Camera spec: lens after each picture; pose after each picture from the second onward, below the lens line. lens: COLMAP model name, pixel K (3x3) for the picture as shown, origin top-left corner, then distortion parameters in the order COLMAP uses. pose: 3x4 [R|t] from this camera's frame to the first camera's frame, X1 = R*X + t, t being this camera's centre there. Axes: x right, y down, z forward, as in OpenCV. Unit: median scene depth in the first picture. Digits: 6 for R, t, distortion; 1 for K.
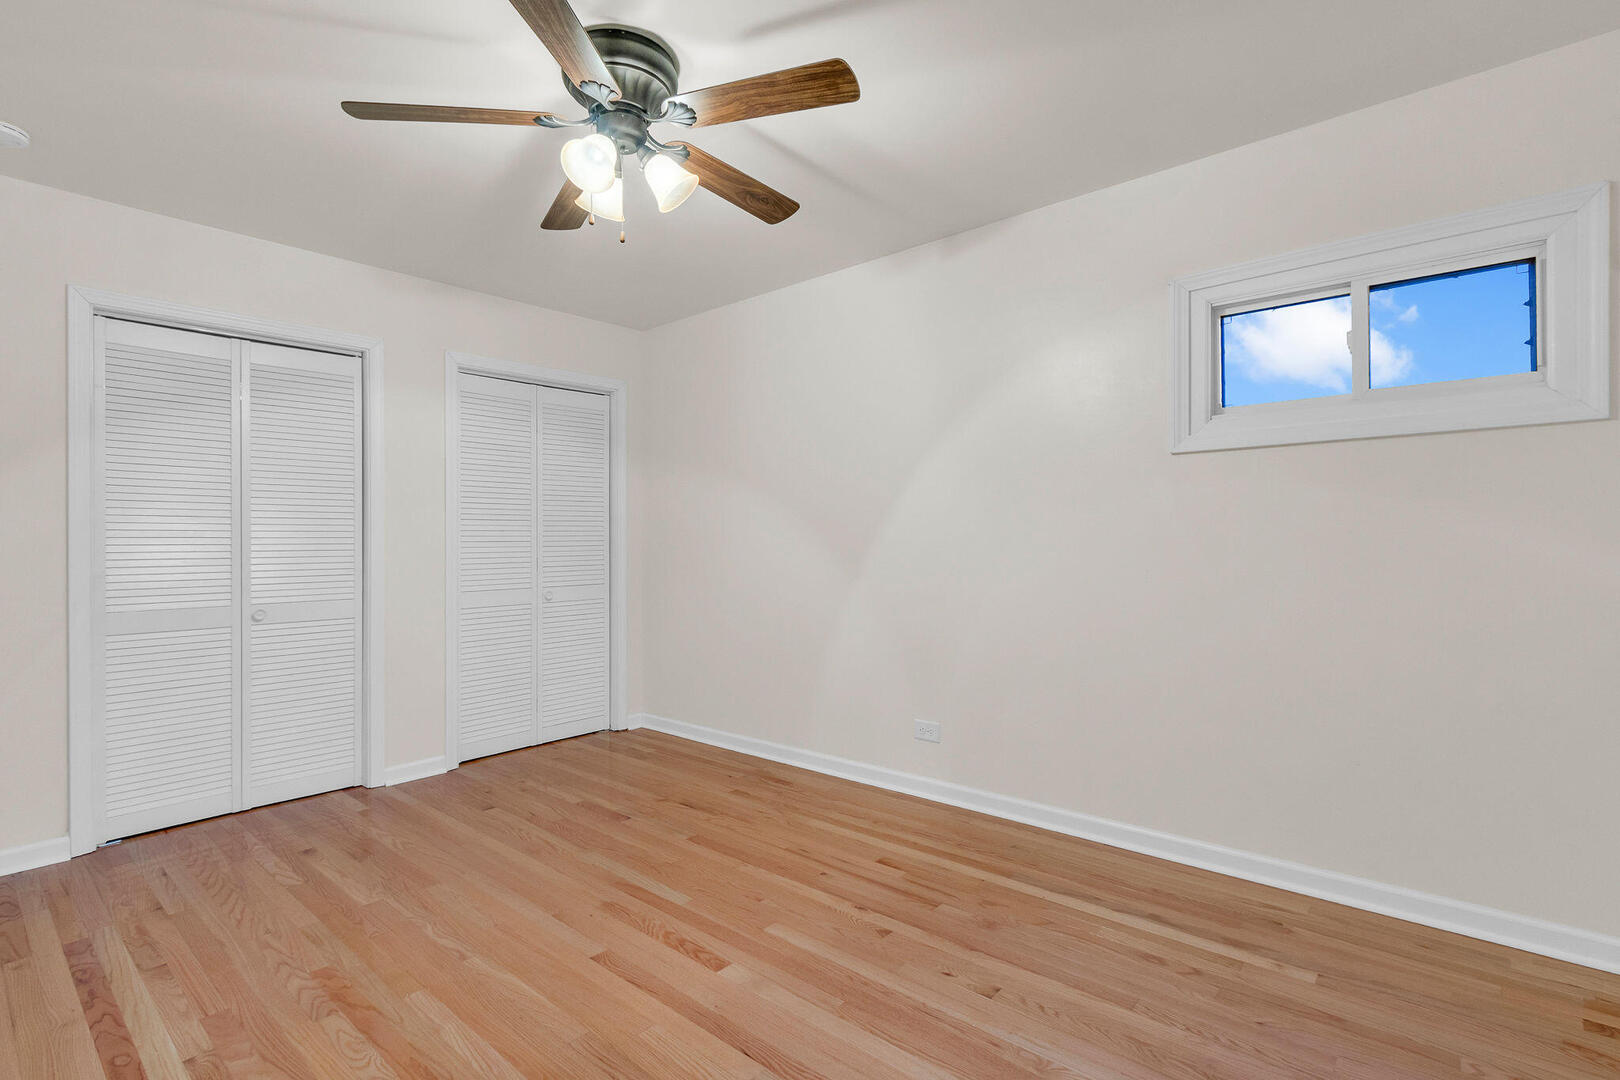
lens RADIAL K [[779.2, 0, 827.2], [0, 779.2, 535.2], [0, 0, 1]] dist [-0.004131, -0.001029]
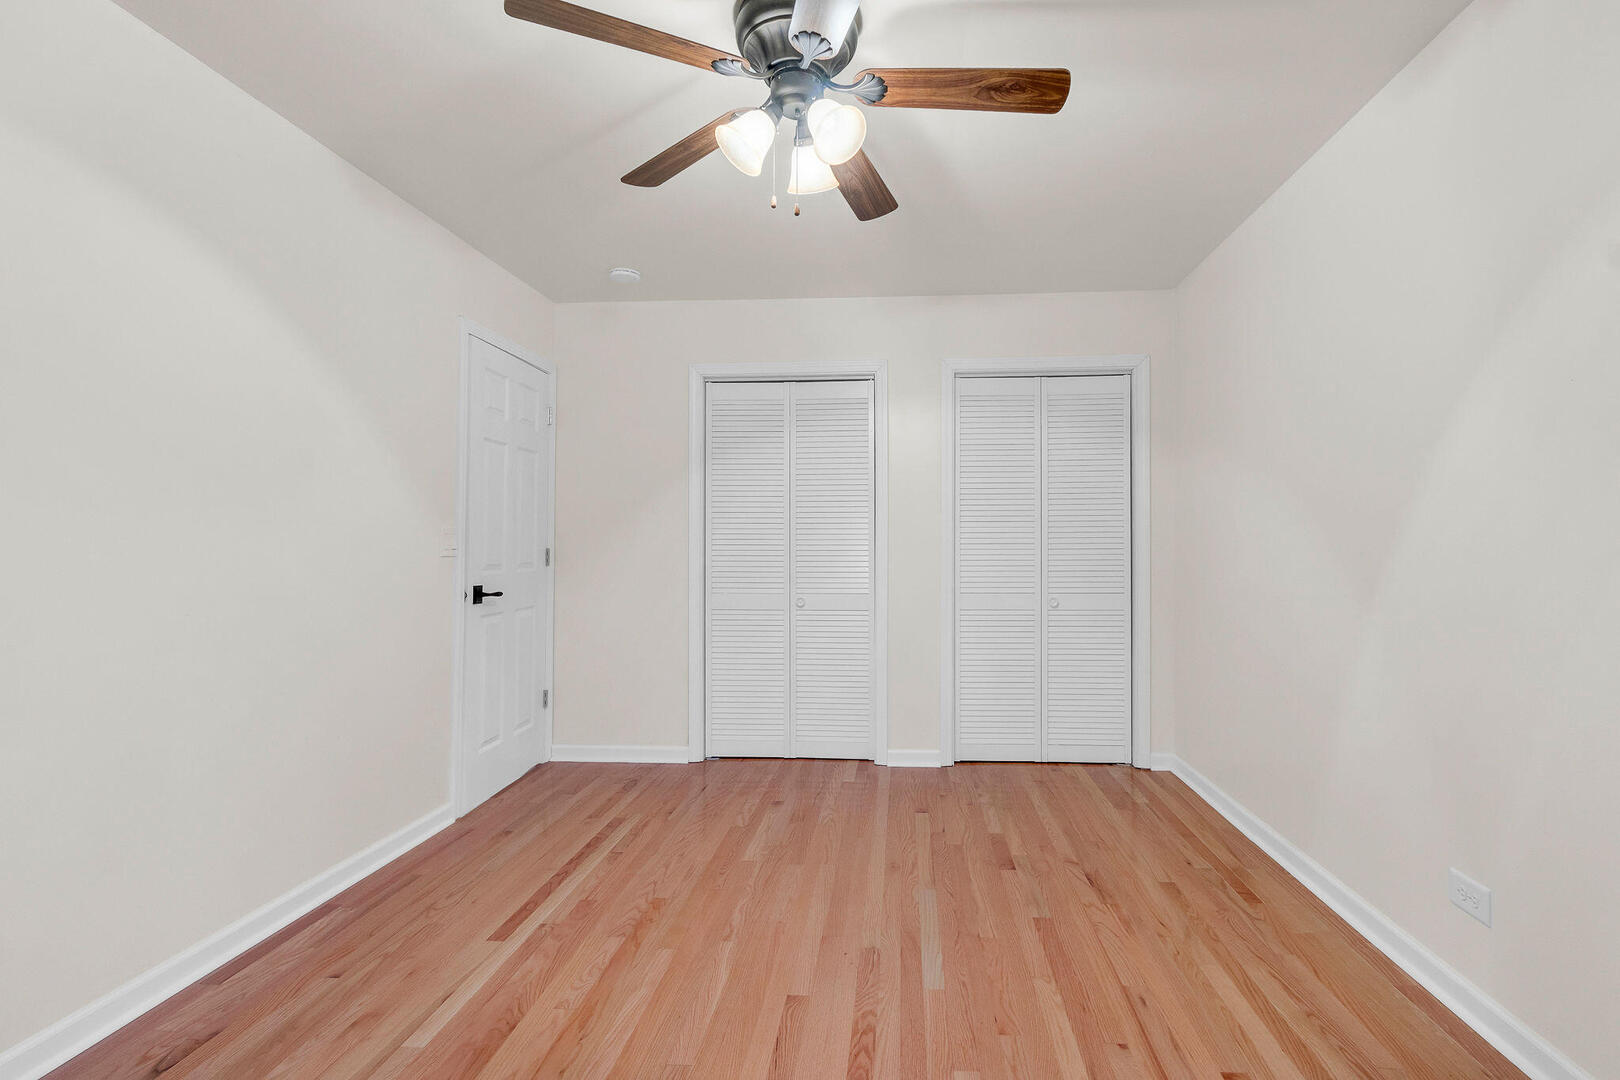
lens RADIAL K [[779.2, 0, 826.8], [0, 779.2, 534.5], [0, 0, 1]] dist [-0.004131, -0.001029]
pose [[0.583086, -0.001825, -0.812409, 0.346658], [0.003459, 0.999994, 0.000236, -0.006730], [0.812403, -0.002948, 0.583088, 0.356556]]
